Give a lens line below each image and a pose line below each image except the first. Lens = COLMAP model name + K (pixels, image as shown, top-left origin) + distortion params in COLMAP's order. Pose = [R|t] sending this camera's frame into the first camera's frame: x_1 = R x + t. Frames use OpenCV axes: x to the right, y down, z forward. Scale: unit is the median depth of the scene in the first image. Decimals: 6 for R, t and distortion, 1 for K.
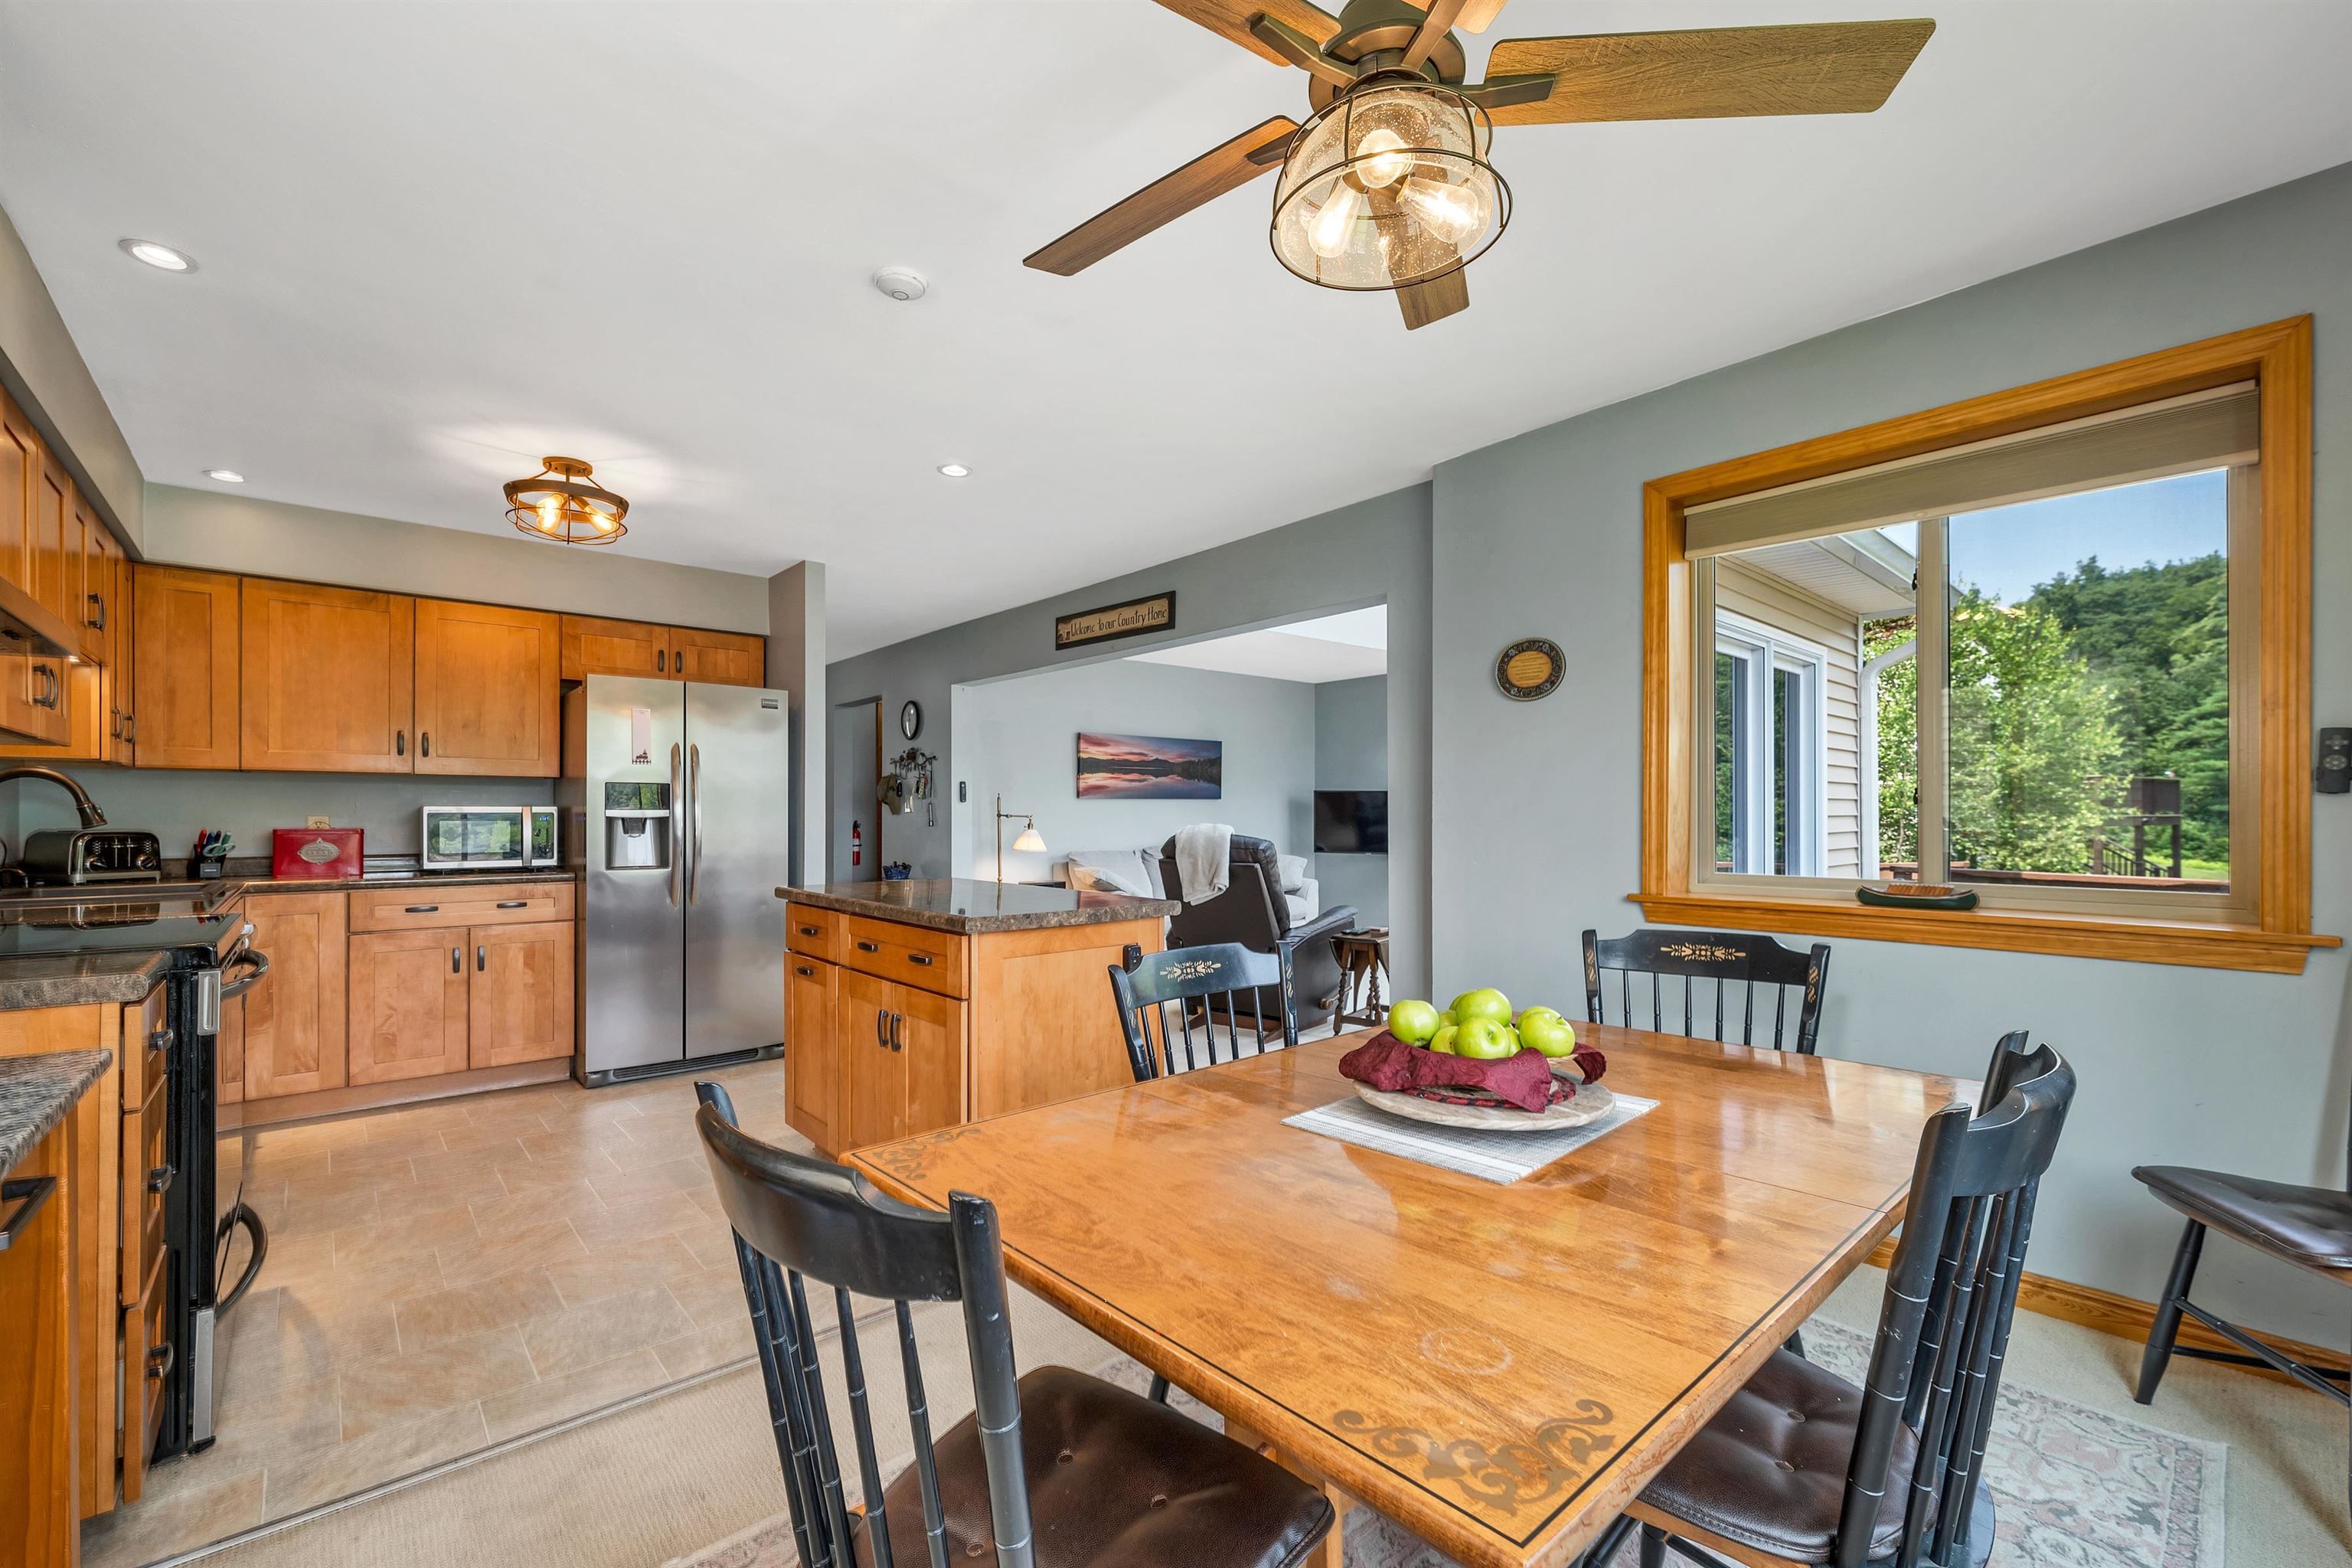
lens RADIAL K [[970.9, 0, 1179.0], [0, 970.9, 808.5], [0, 0, 1]] dist [0.001220, -0.000159]
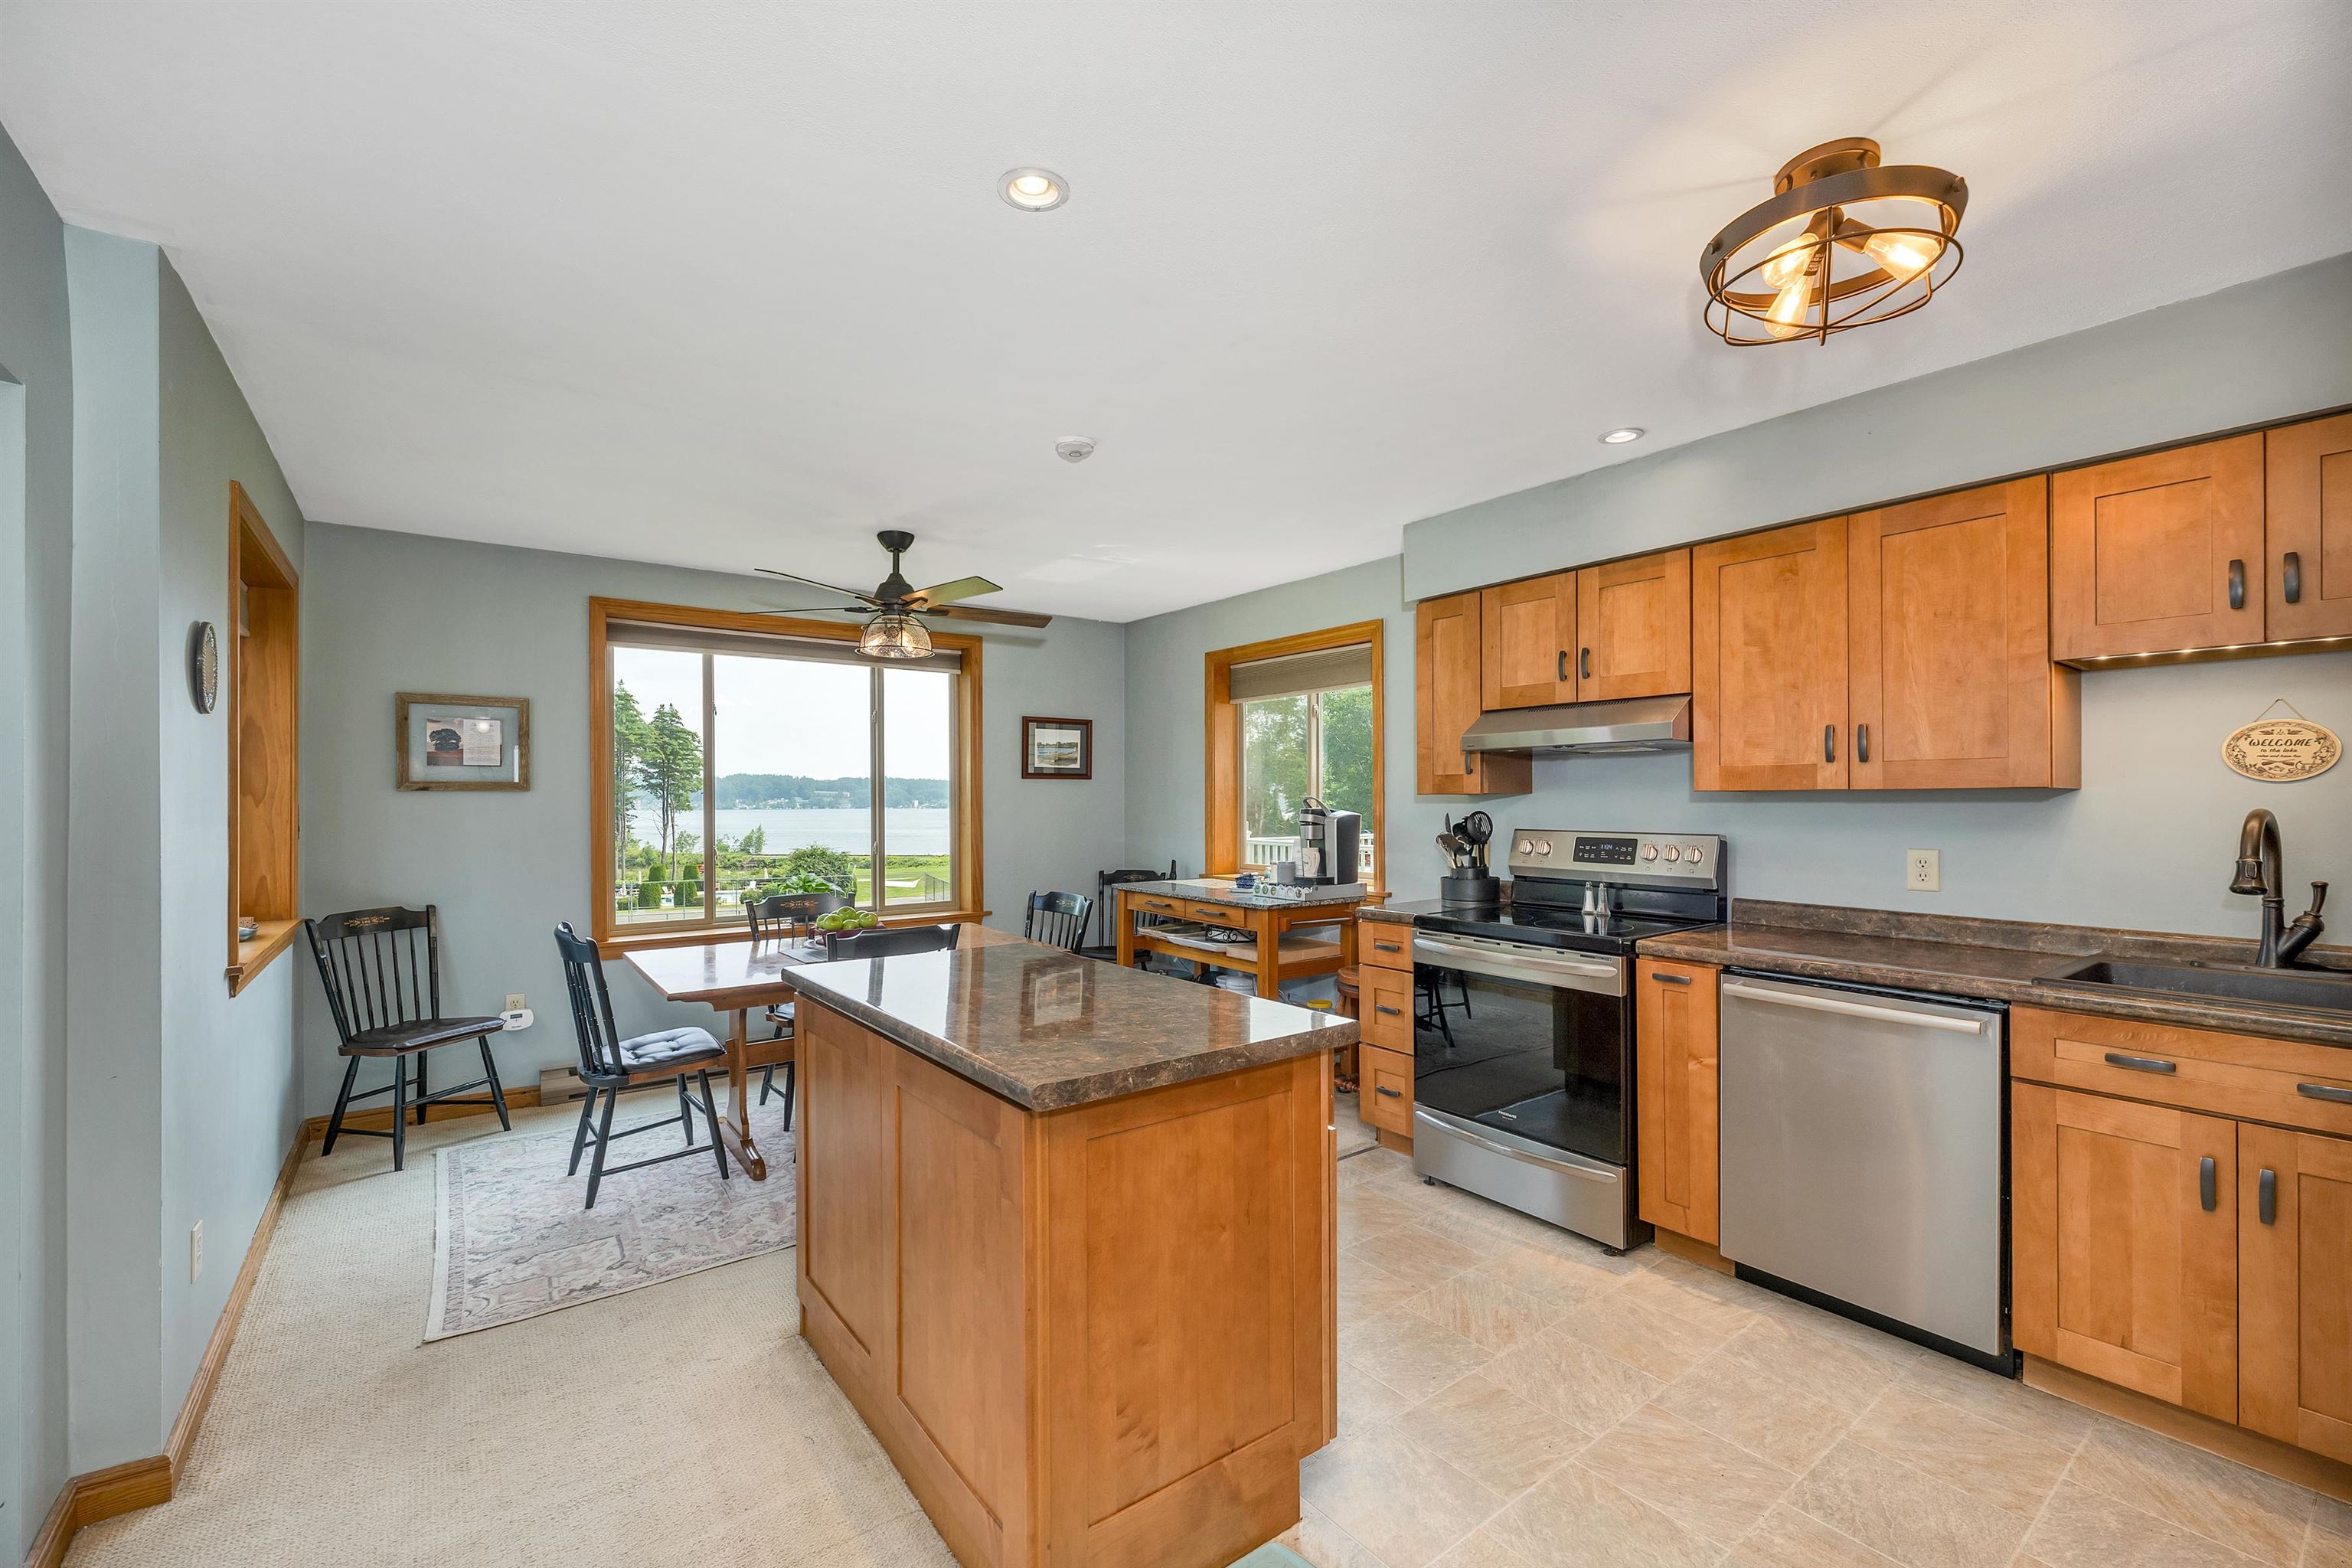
lens RADIAL K [[976.6, 0, 1176.1], [0, 976.6, 801.9], [0, 0, 1]] dist [0.003413, -0.000945]
pose [[-0.996868, 0.002642, 0.079037, -0.250022], [0.002233, 0.999984, -0.005256, -0.028049], [-0.079050, -0.005063, -0.996858, 1.098401]]
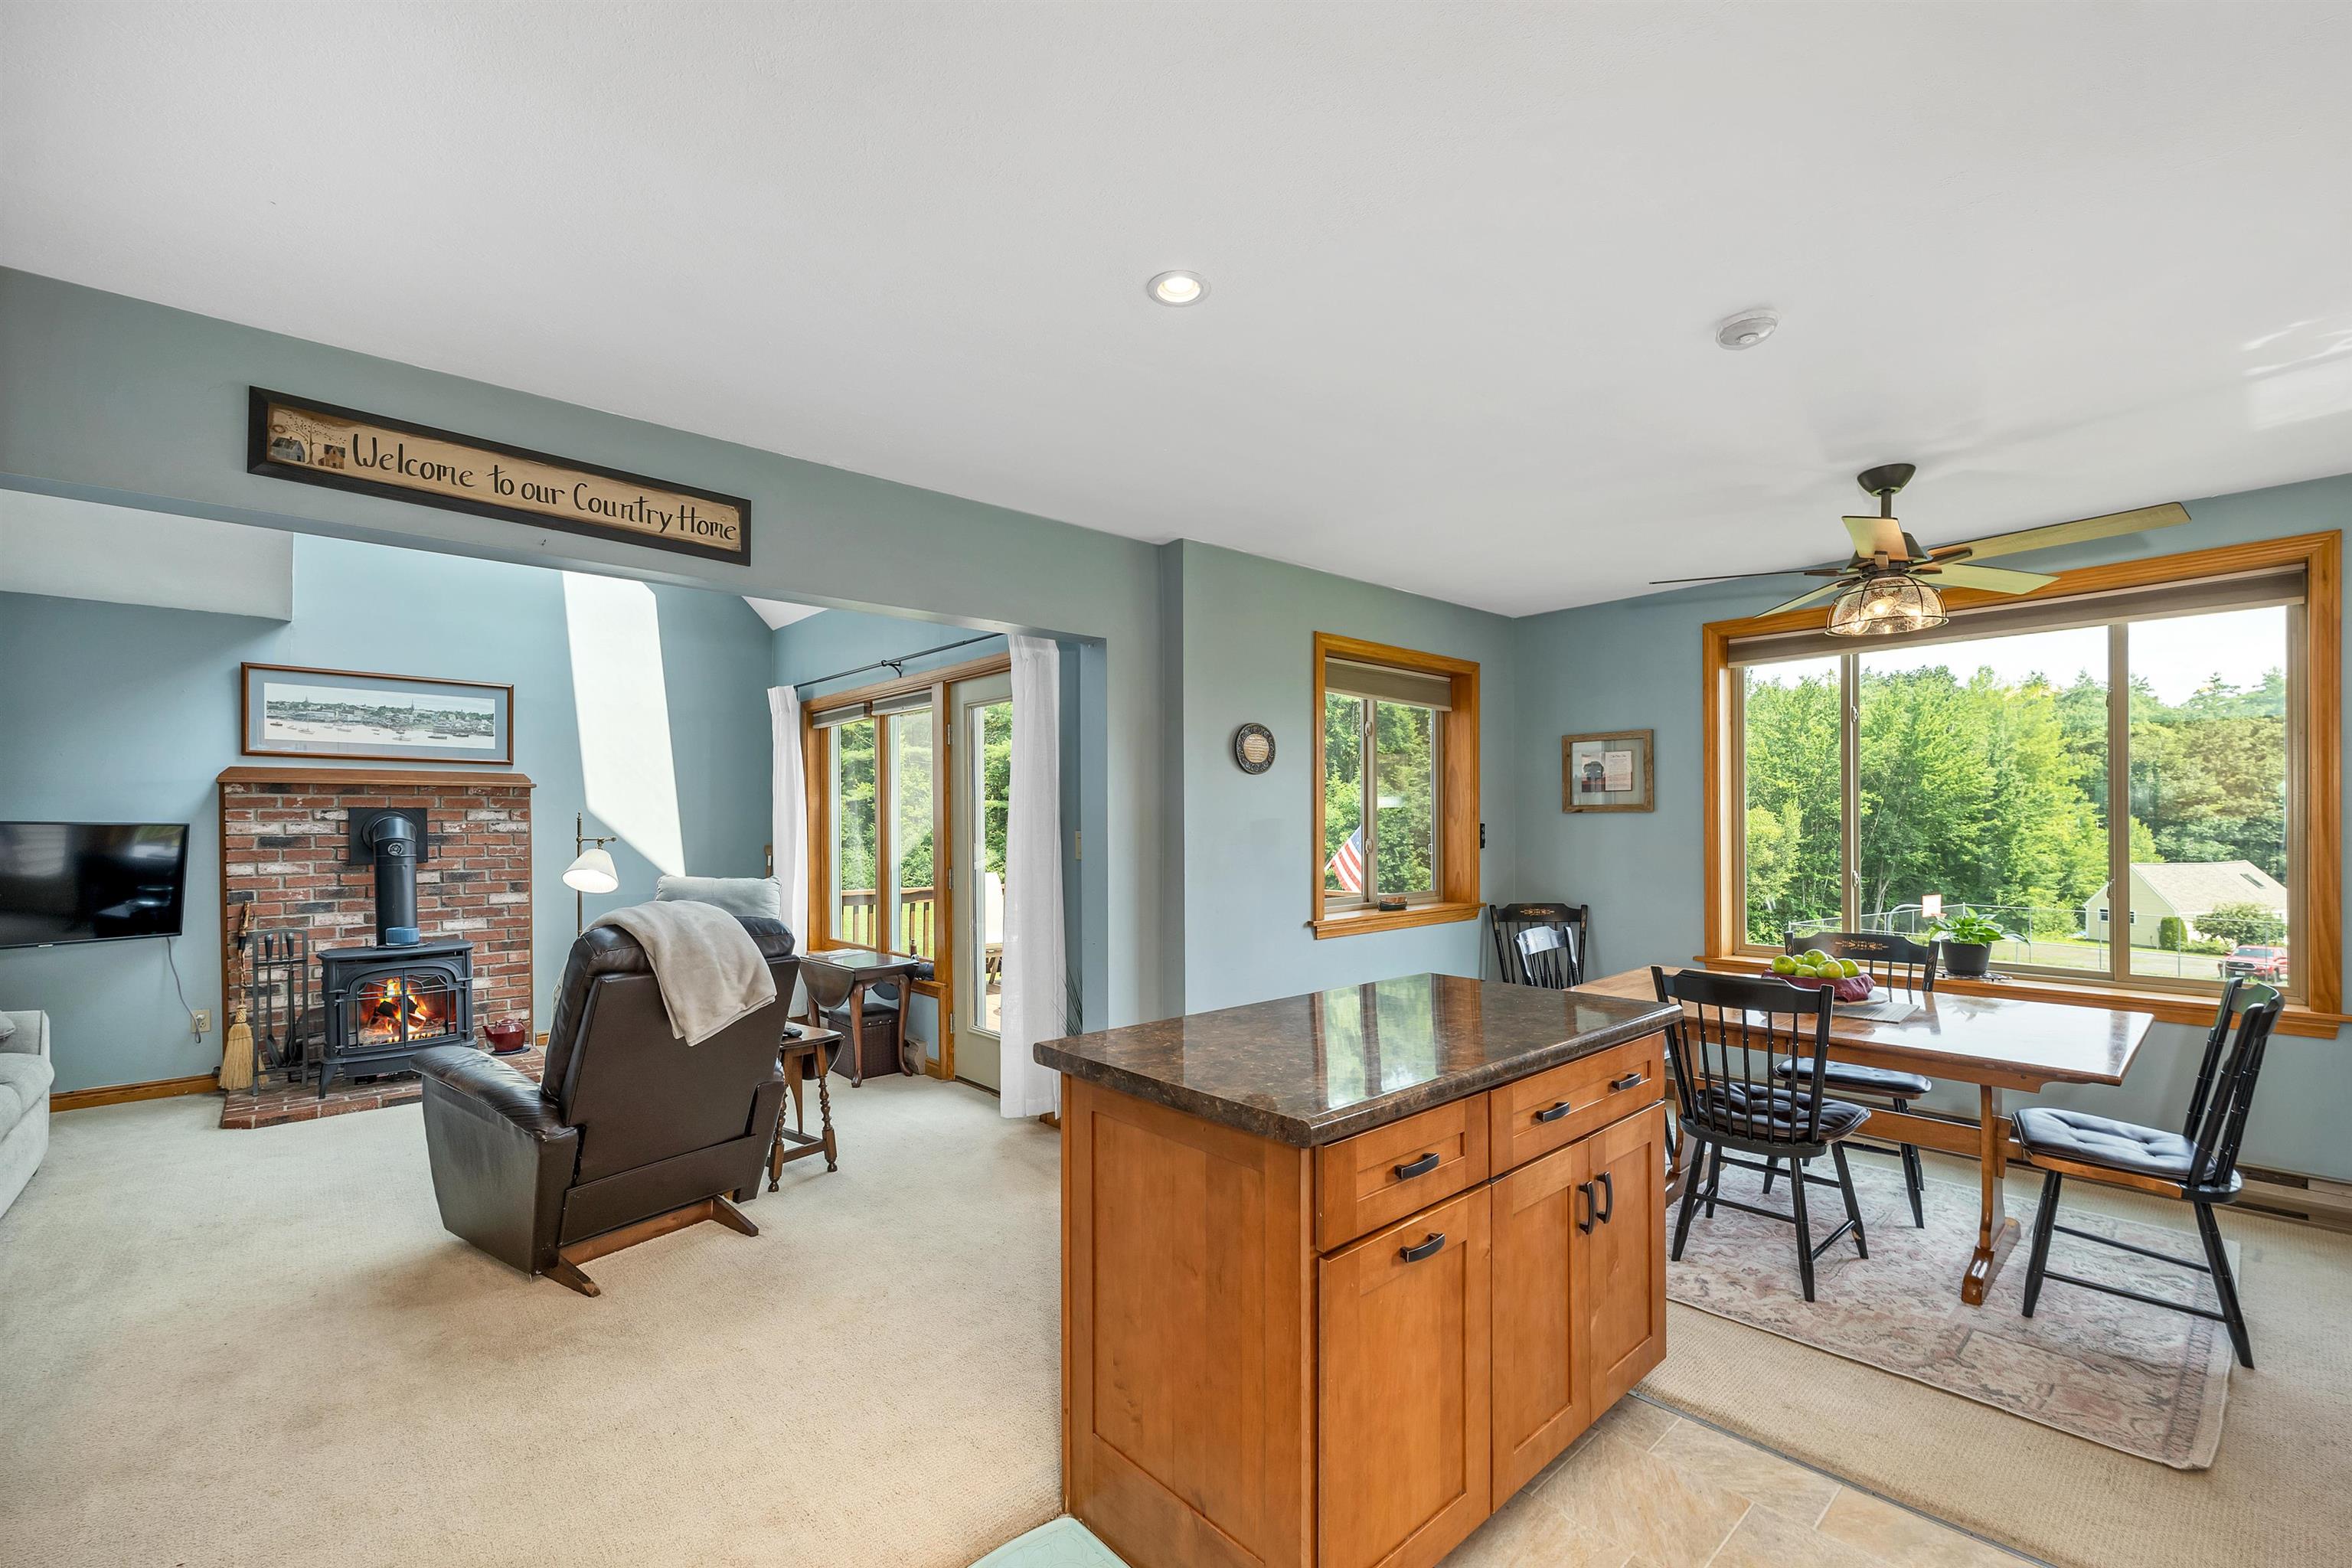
lens RADIAL K [[976.6, 0, 1181.3], [0, 976.6, 823.2], [0, 0, 1]] dist [0.003413, -0.000945]
pose [[-0.008836, -0.000131, 0.999961, -0.585625], [-0.001183, 0.999999, 0.000120, -0.032640], [-0.999960, -0.001181, -0.008836, 0.743707]]
